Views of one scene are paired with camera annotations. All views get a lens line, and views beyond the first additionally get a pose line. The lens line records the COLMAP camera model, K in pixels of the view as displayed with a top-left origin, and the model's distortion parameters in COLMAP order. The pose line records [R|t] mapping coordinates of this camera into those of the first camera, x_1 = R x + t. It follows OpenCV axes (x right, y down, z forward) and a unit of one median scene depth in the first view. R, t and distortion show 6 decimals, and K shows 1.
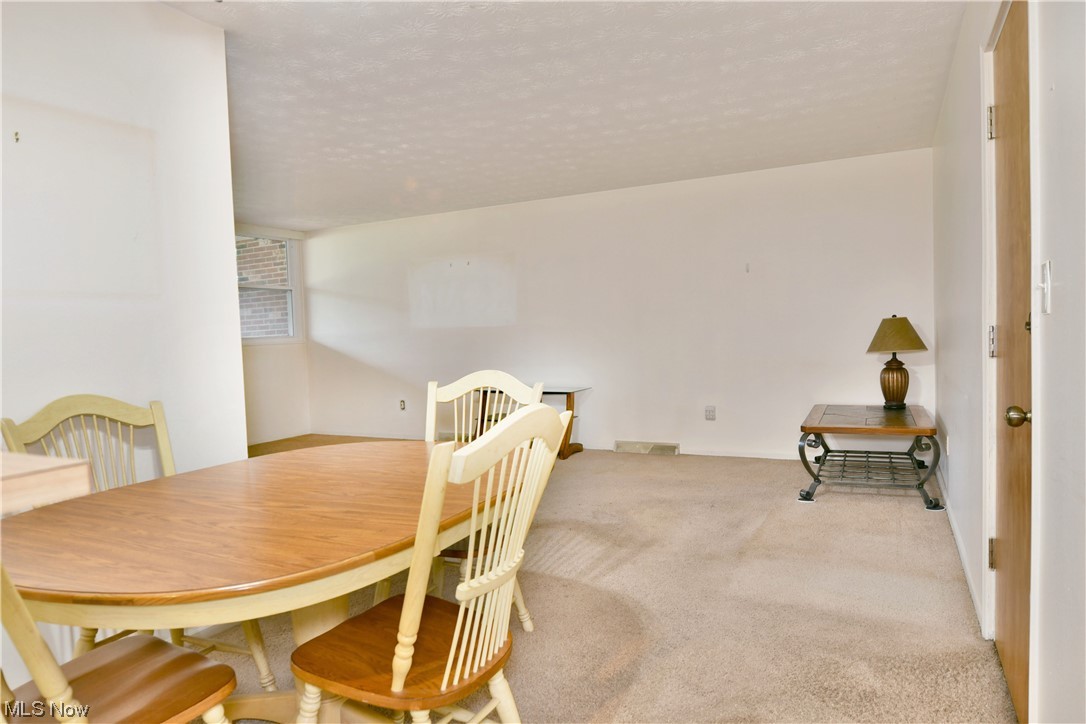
lens RADIAL K [[676.5, 0, 540.1], [0, 676.5, 363.2], [0, 0, 1]] dist [-0.008084, -0.008381]
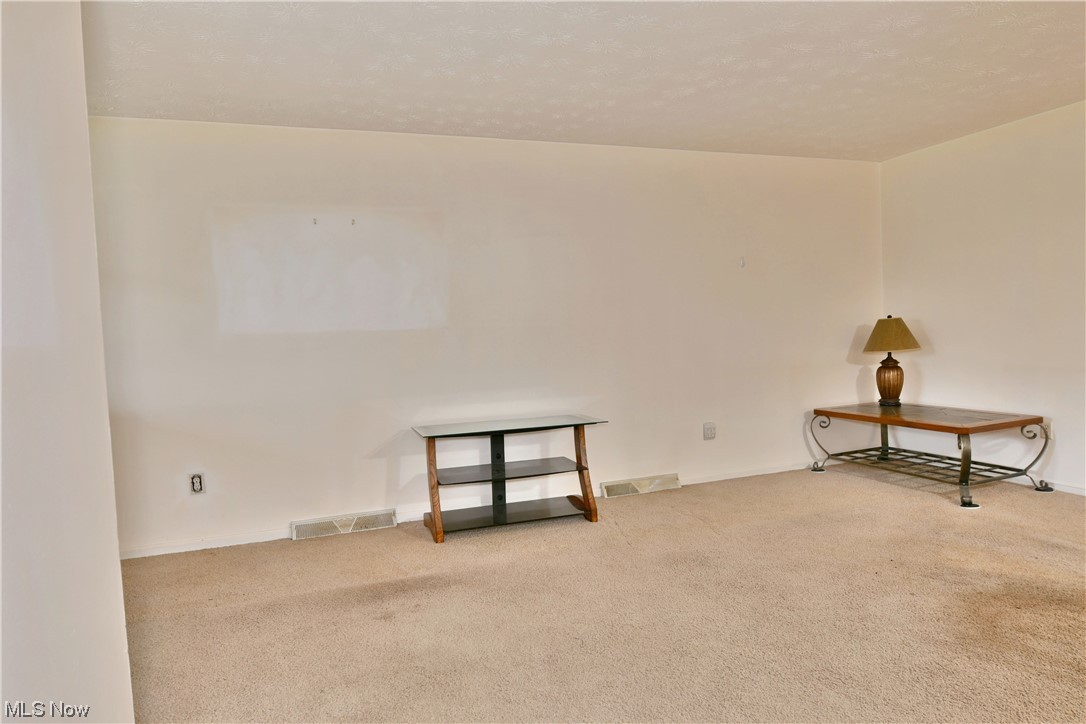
lens RADIAL K [[674.3, 0, 538.0], [0, 674.3, 365.3], [0, 0, 1]] dist [-0.007931, -0.009891]
pose [[0.656187, -0.033211, 0.753867, -0.487777], [0.053267, 0.998577, -0.002373, -0.016717], [-0.752716, 0.041713, 0.657022, 0.567077]]
